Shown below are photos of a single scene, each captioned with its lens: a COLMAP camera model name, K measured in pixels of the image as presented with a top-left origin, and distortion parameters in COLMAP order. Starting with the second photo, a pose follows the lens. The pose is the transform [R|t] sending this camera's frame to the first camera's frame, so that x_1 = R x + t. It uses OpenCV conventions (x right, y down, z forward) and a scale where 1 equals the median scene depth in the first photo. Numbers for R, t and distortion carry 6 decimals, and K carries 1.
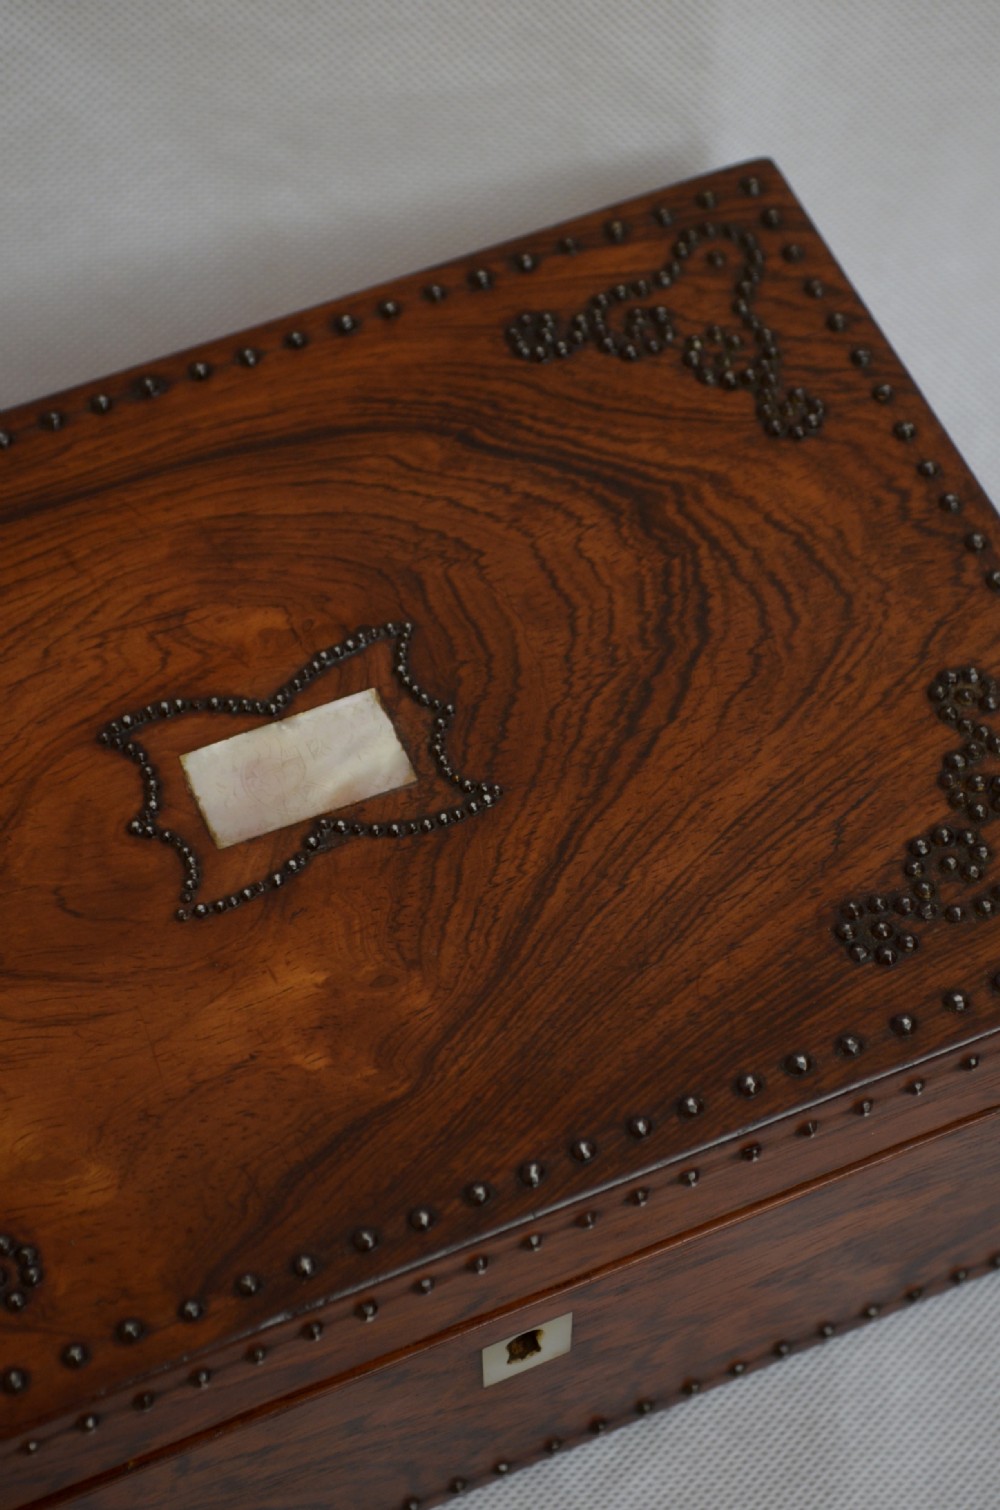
lens RADIAL K [[3036.4, 0, 505.0], [0, 3036.4, 809.6], [0, 0, 1]] dist [0.039150, 0.000000]
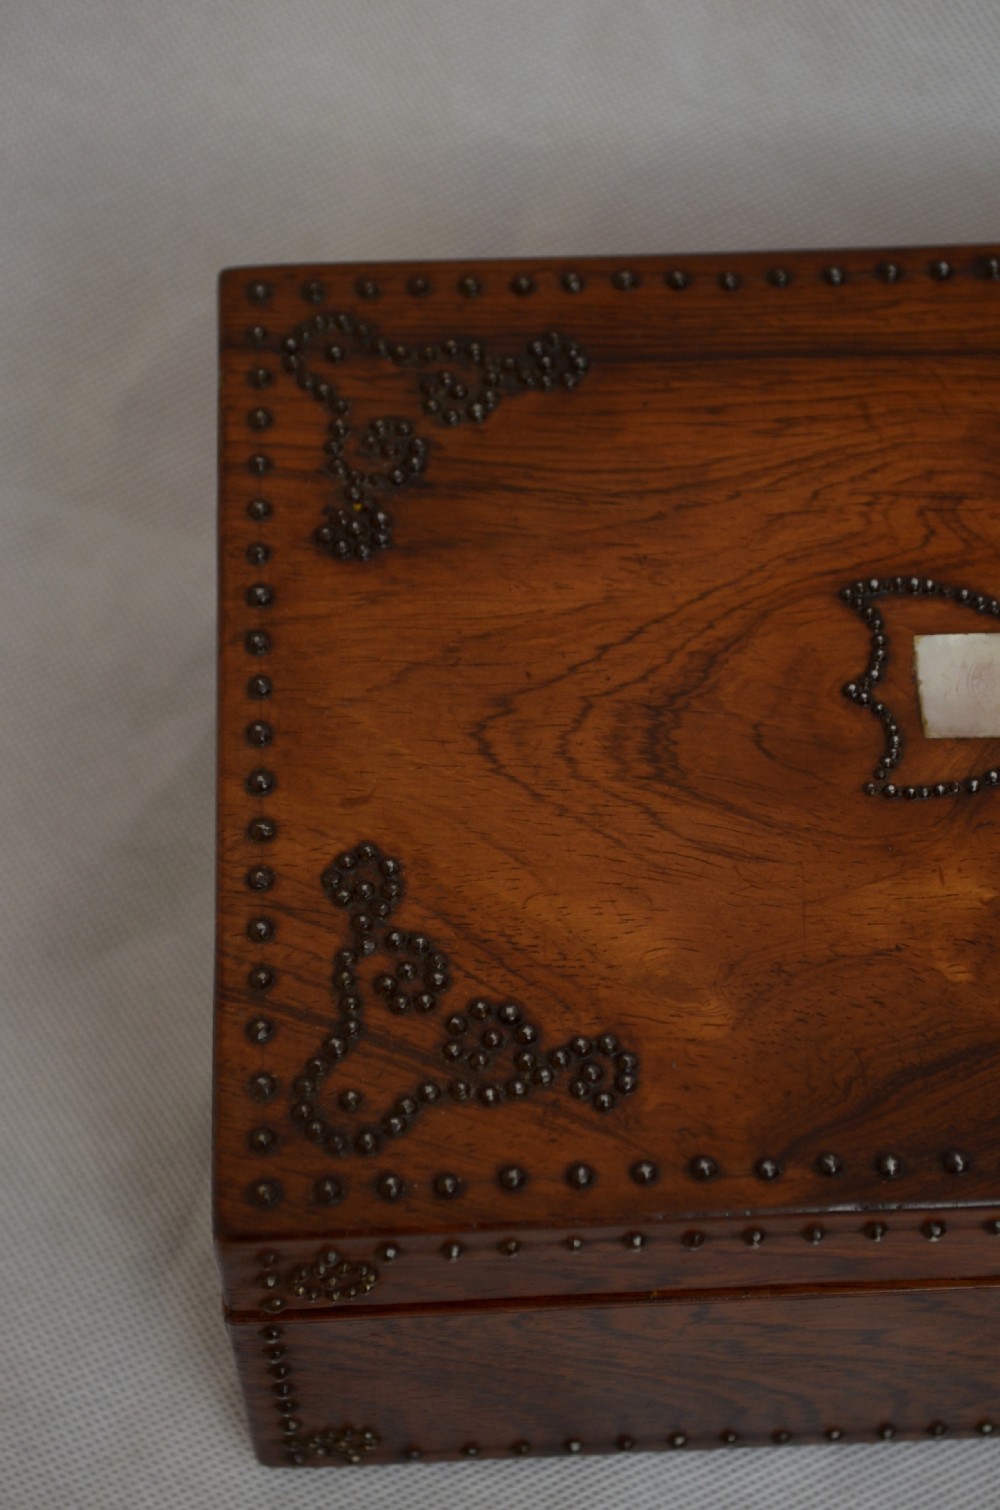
lens RADIAL K [[3036.4, 0, 479.8], [0, 3036.4, 806.8], [0, 0, 1]] dist [0.039150, 0.000000]
pose [[0.935216, 0.317387, -0.156959, -0.066718], [-0.312692, 0.948294, 0.054418, 0.025457], [0.166115, -0.001813, 0.986105, 0.005866]]
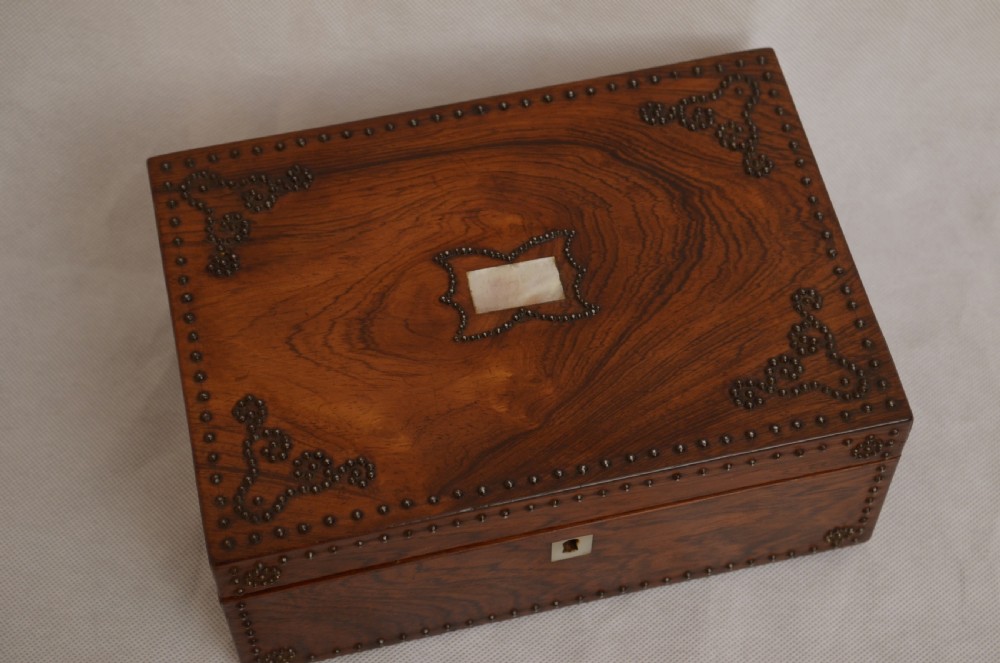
lens RADIAL K [[2134.3, 0, 549.0], [0, 2134.3, 330.6], [0, 0, 1]] dist [0.037268, 0.000000]
pose [[0.984077, 0.162182, -0.072732, 0.081505], [-0.162030, 0.986753, 0.008015, 0.003279], [0.073068, 0.003897, 0.997319, -0.627192]]
